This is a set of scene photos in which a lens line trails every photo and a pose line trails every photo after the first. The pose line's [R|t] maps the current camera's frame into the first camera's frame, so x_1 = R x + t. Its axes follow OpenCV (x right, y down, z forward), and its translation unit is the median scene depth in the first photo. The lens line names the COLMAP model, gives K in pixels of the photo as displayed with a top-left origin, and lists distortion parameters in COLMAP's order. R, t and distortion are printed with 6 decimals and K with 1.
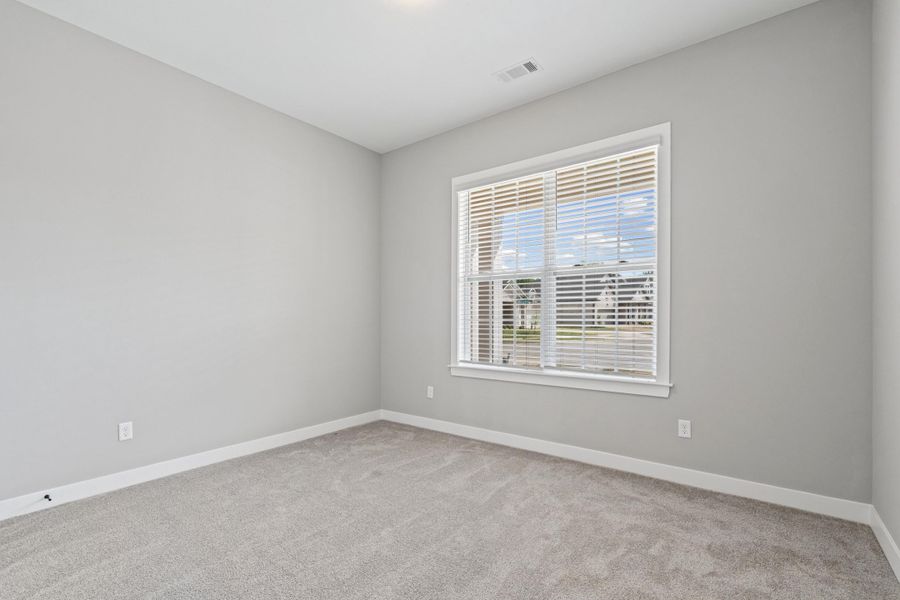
lens RADIAL K [[425.2, 0, 448.7], [0, 425.2, 307.5], [0, 0, 1]] dist [-0.001434, 0.000464]
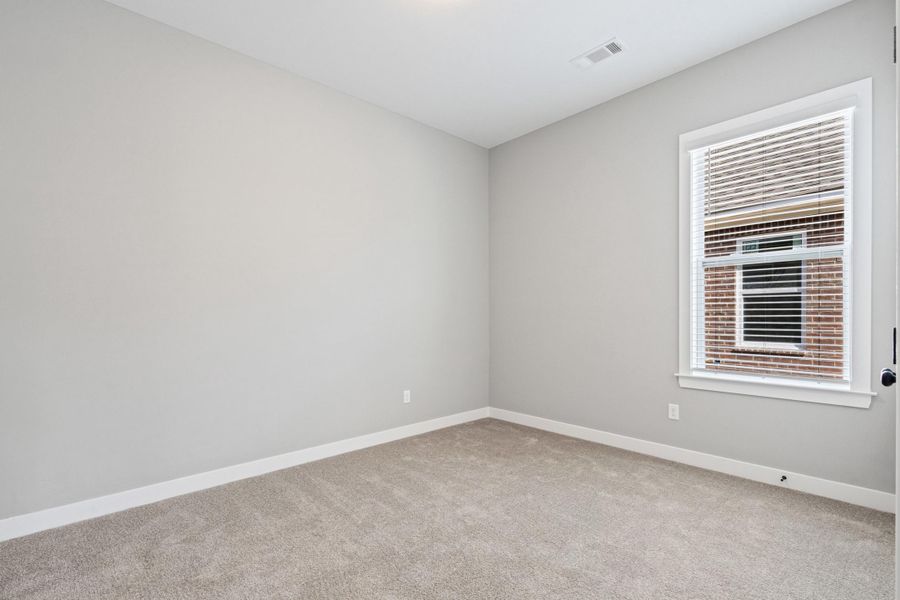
lens RADIAL K [[377.4, 0, 450.0], [0, 377.4, 300.0], [0, 0, 1]] dist [-0.000536, 0.000154]
pose [[0.993683, -0.006437, -0.112035, -0.217039], [0.005016, 0.999903, -0.012966, 0.004681], [0.112108, 0.012322, 0.993620, 0.172038]]
